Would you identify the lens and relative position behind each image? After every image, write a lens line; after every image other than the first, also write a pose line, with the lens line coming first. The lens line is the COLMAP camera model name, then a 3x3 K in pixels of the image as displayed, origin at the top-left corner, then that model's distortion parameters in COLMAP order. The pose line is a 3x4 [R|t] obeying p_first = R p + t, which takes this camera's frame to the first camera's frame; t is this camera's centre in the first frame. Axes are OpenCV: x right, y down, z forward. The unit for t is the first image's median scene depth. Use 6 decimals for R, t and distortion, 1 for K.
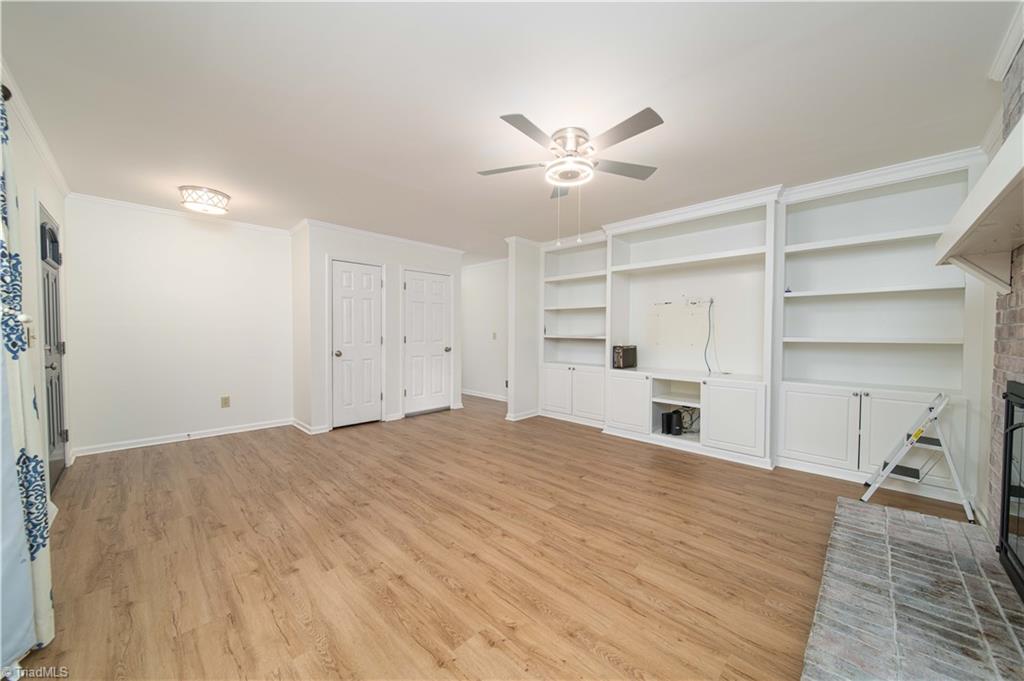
lens RADIAL K [[366.7, 0, 511.0], [0, 366.7, 337.5], [0, 0, 1]] dist [-0.002526, -0.000779]
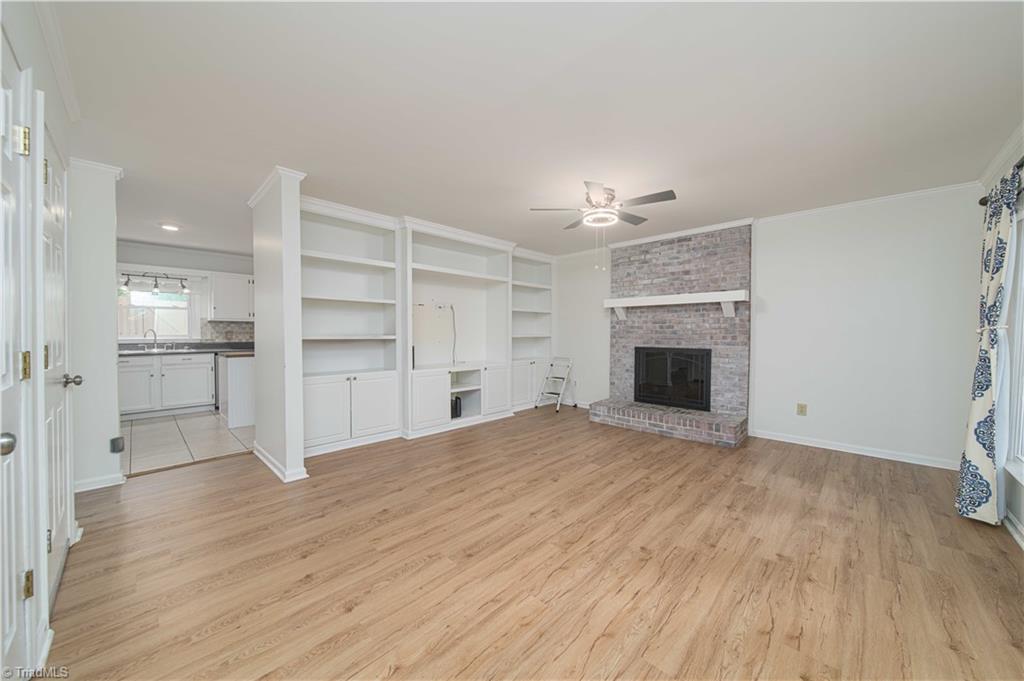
lens RADIAL K [[366.7, 0, 516.0], [0, 366.7, 337.4], [0, 0, 1]] dist [-0.002526, -0.000779]
pose [[-0.015390, -0.018053, 0.999719, -1.153812], [0.011854, 0.999763, 0.018236, -0.023226], [-0.999811, 0.012131, -0.015173, 1.253751]]
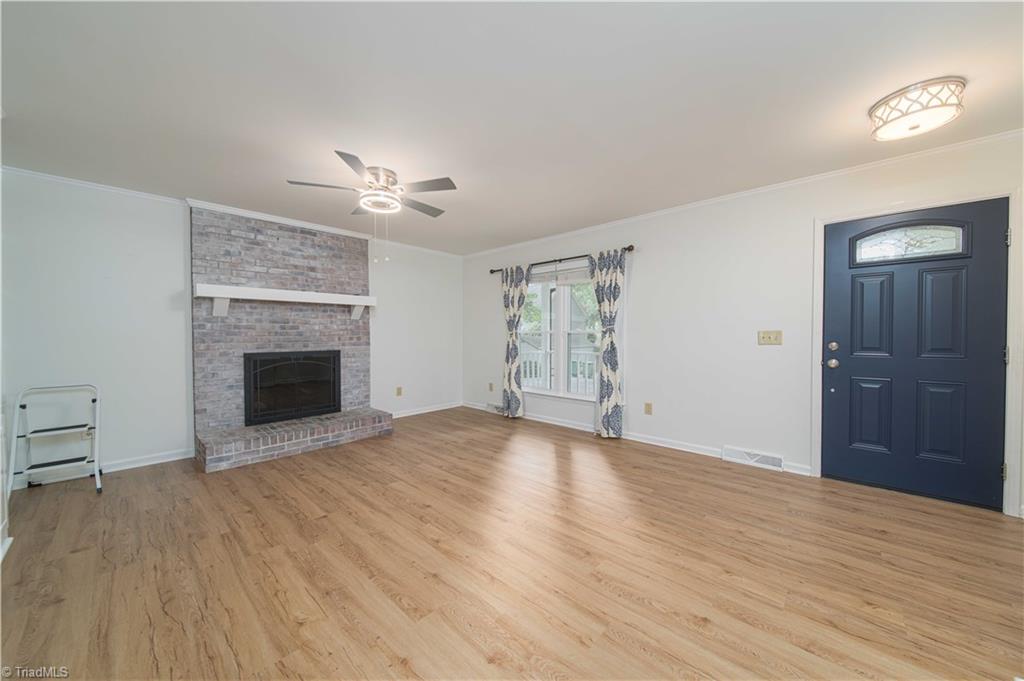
lens RADIAL K [[366.7, 0, 513.8], [0, 366.7, 338.6], [0, 0, 1]] dist [-0.002526, -0.000779]
pose [[-0.999185, -0.000591, -0.040371, -0.216092], [-0.001660, 0.999649, 0.026451, -0.029050], [0.040342, 0.026496, -0.998835, 2.091054]]
